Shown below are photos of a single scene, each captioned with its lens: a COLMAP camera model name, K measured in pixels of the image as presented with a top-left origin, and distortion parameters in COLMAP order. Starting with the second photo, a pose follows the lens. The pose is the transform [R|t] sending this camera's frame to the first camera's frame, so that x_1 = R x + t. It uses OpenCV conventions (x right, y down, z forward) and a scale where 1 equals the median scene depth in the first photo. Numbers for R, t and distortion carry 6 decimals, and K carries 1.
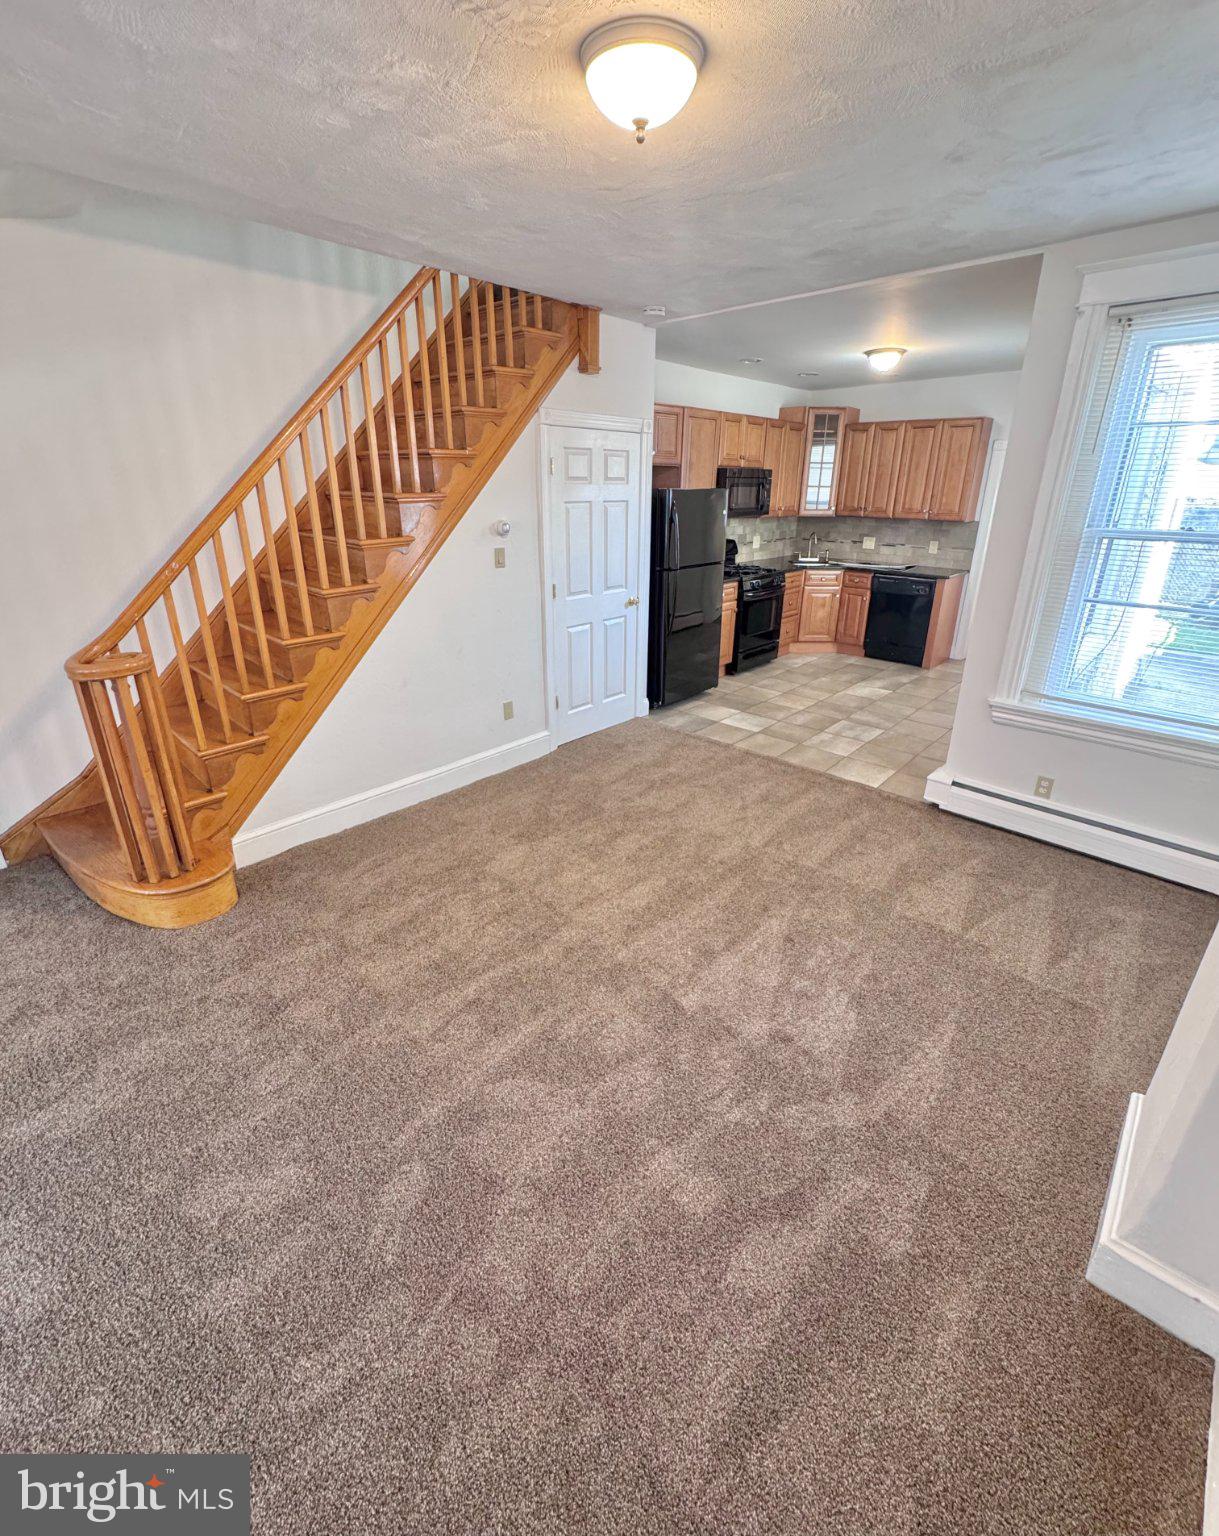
lens RADIAL K [[660.1, 0, 617.6], [0, 660.1, 722.6], [0, 0, 1]] dist [-0.002442, -0.000063]
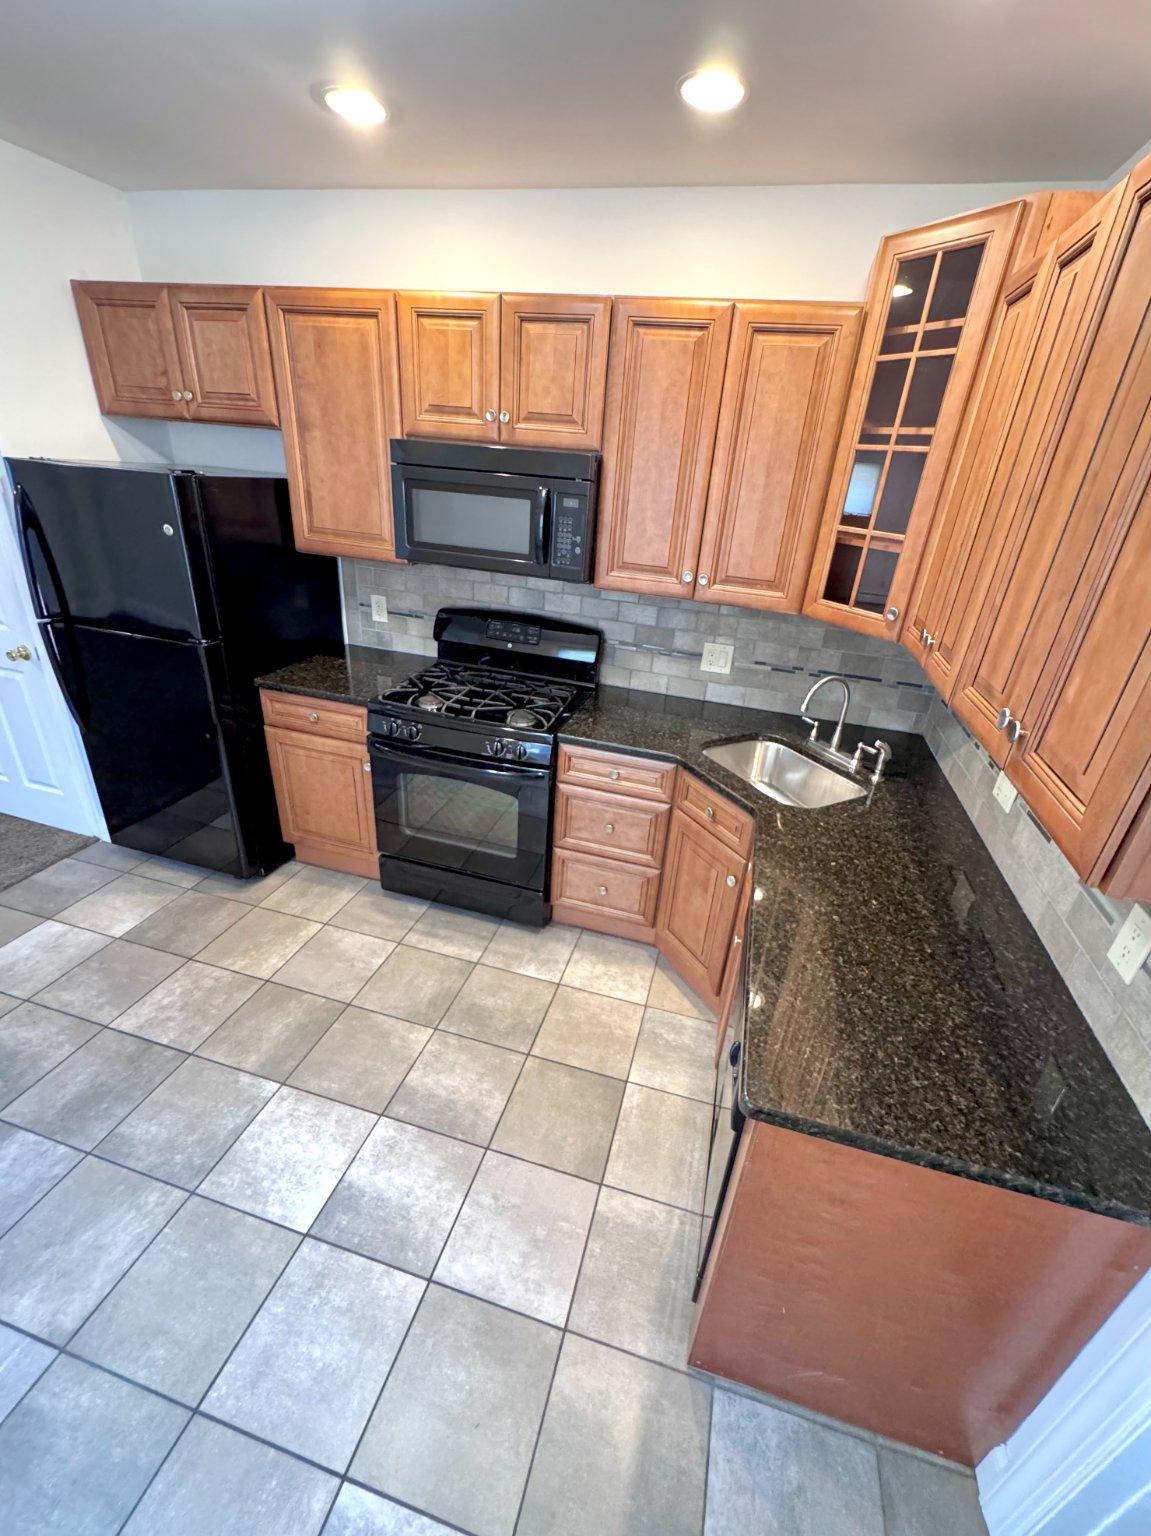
lens RADIAL K [[626.6, 0, 598.5], [0, 626.6, 767.5], [0, 0, 1]] dist [-0.001616, -0.000132]
pose [[0.464942, 0.407451, -0.786011, 0.554169], [-0.370214, 0.895935, 0.245444, -0.312976], [0.804220, 0.176875, 0.567402, 0.829845]]
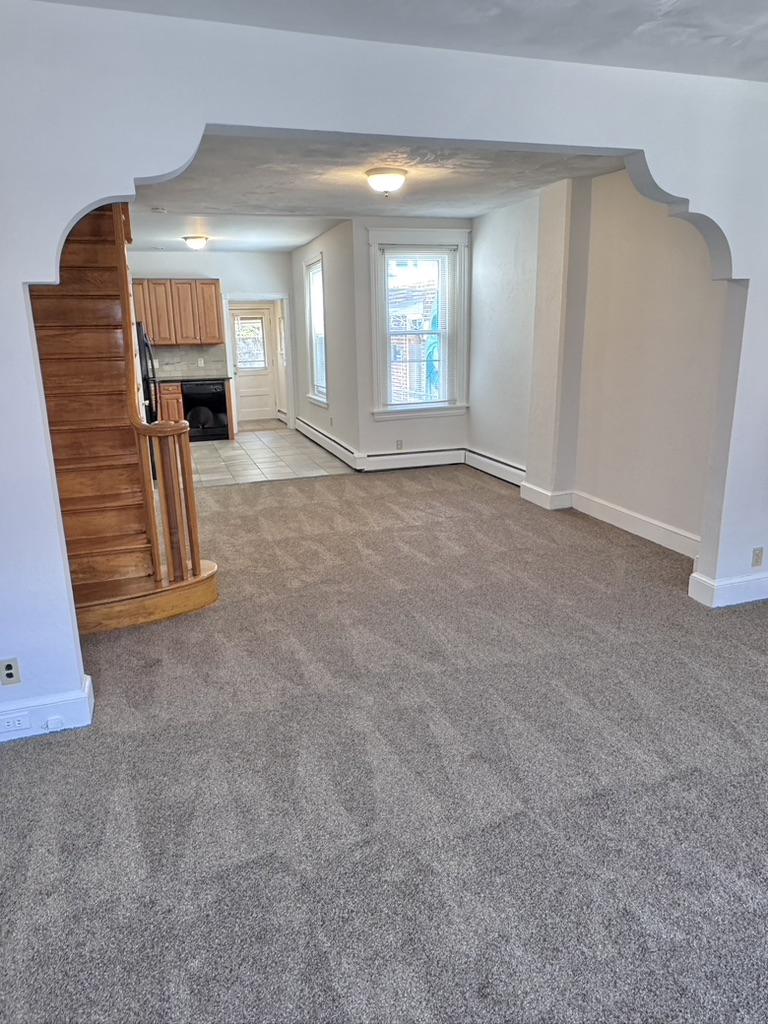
lens RADIAL K [[680.3, 0, 384.0], [0, 680.3, 512.0], [0, 0, 1]] dist [-0.003968, -0.000035]
pose [[0.485805, -0.249053, 0.837834, -0.717745], [0.322282, 0.942048, 0.093162, 0.042369], [-0.812482, 0.224761, 0.537917, -0.079234]]
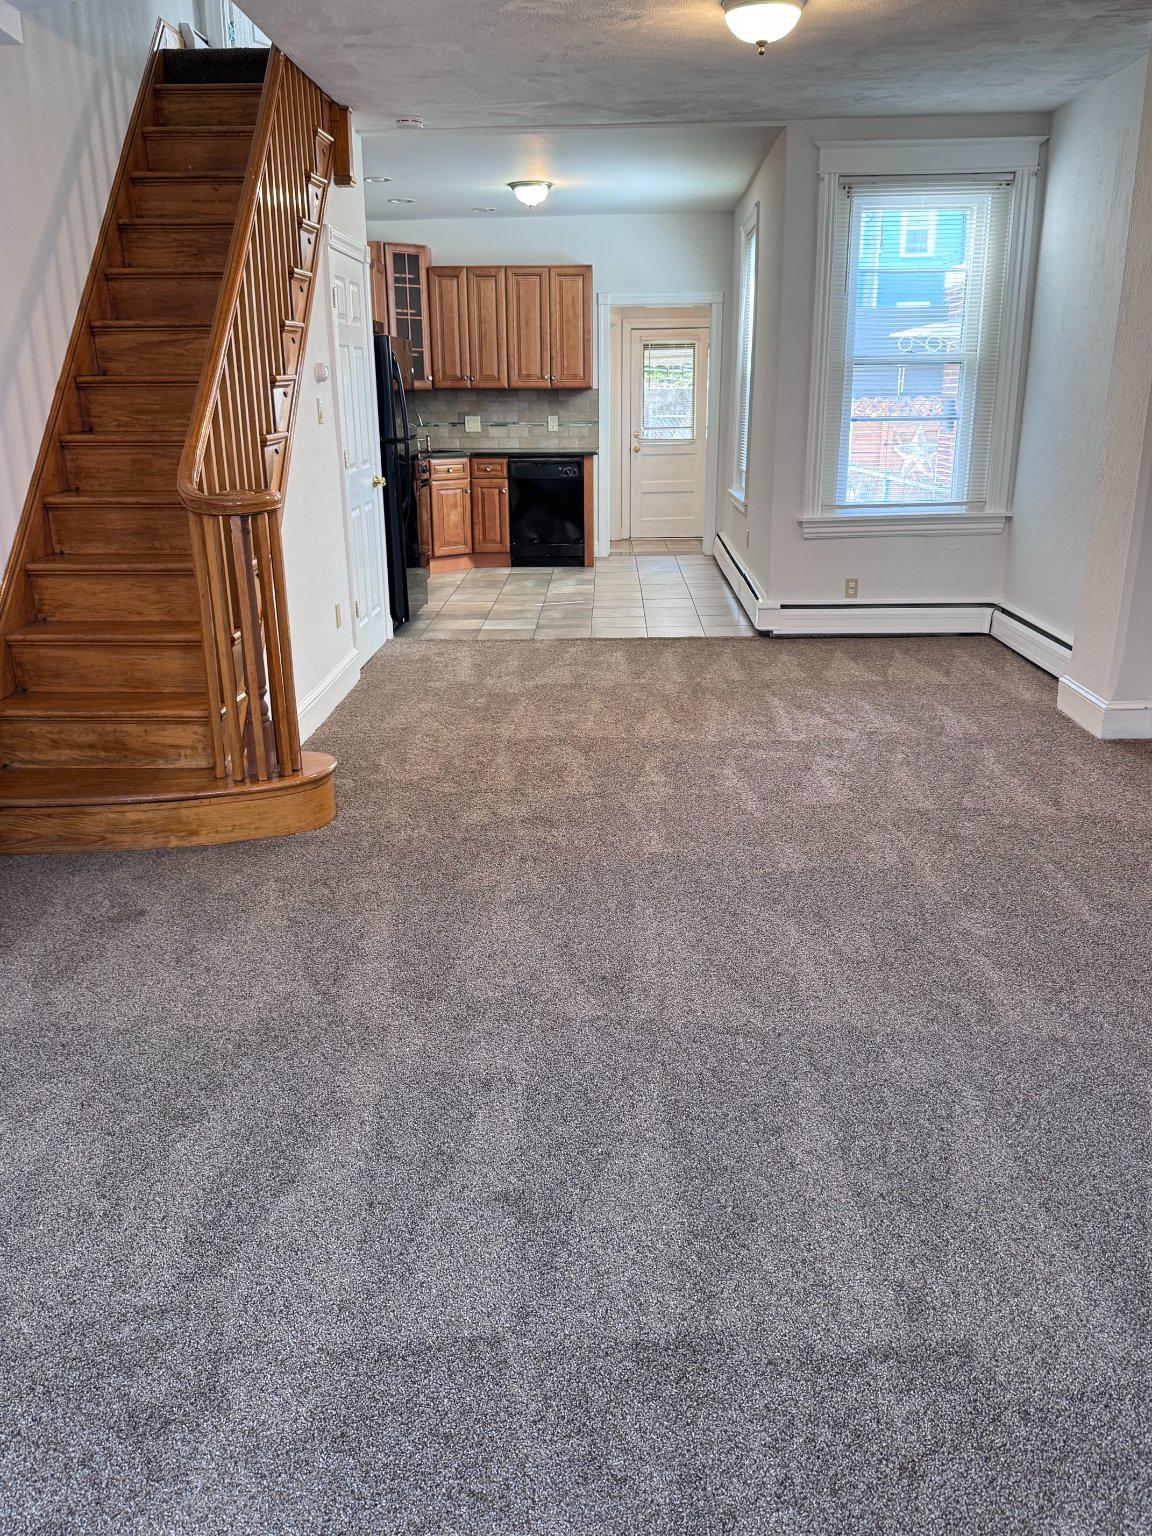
lens RADIAL K [[1209.2, 0, 576.0], [0, 1209.2, 768.0], [0, 0, 1]] dist [0.159548, -0.292719]
pose [[0.756665, -0.210273, 0.619067, -0.563399], [0.240402, 0.970019, 0.035641, 0.109374], [-0.608001, 0.121857, 0.784529, -0.169041]]
